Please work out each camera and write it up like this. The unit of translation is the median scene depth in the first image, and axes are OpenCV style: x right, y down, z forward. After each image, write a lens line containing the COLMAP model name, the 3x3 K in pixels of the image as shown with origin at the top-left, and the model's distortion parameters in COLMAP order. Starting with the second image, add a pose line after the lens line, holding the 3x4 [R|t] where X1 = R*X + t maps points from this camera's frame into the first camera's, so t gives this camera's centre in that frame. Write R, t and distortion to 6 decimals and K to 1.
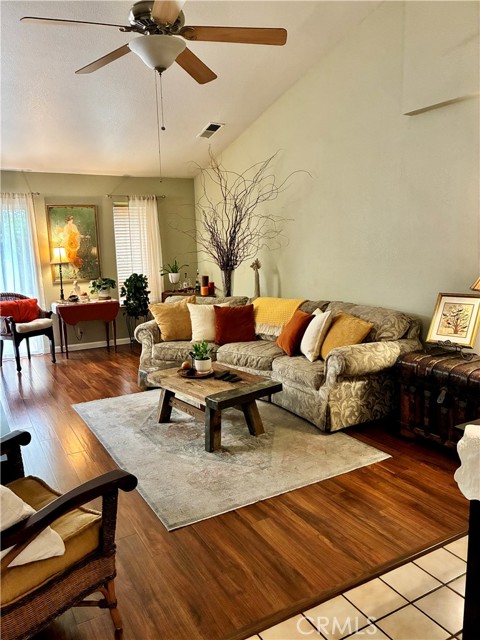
lens RADIAL K [[487.3, 0, 240.8], [0, 487.3, 318.5], [0, 0, 1]] dist [0.023062, -0.009176]
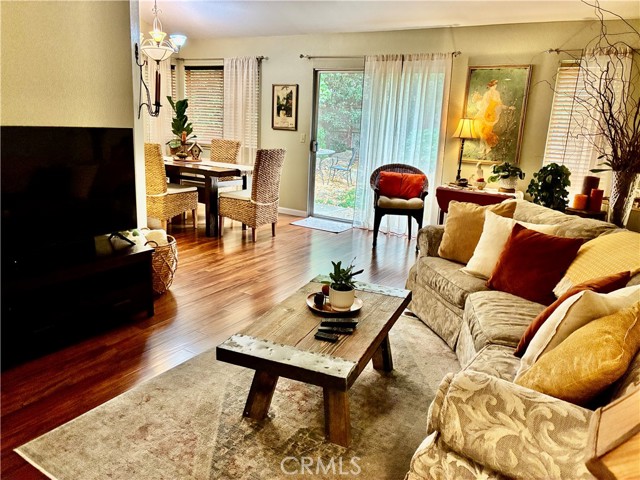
lens RADIAL K [[487.3, 0, 317.4], [0, 487.3, 232.5], [0, 0, 1]] dist [0.023062, -0.009176]
pose [[0.473601, 0.251959, -0.843931, 0.248583], [-0.201158, 0.963824, 0.174867, -0.052518], [0.857460, 0.086946, 0.507151, 0.373245]]
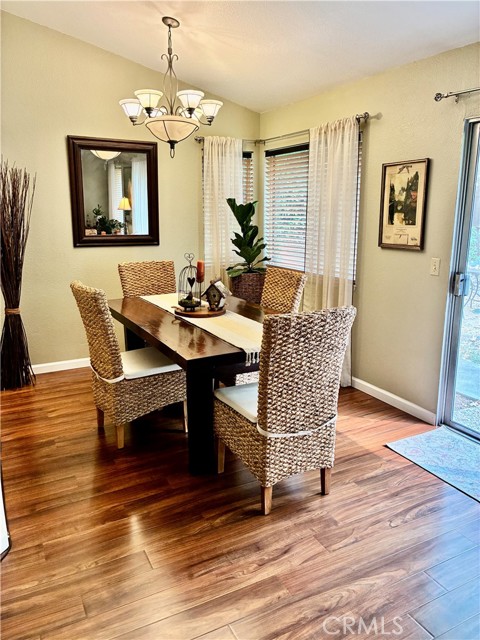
lens RADIAL K [[487.3, 0, 238.8], [0, 487.3, 316.7], [0, 0, 1]] dist [0.023062, -0.009176]
pose [[-0.043705, 0.246178, -0.968239, -0.136001], [-0.156729, 0.955475, 0.250007, -0.099305], [0.986674, 0.162678, -0.003176, 0.635096]]
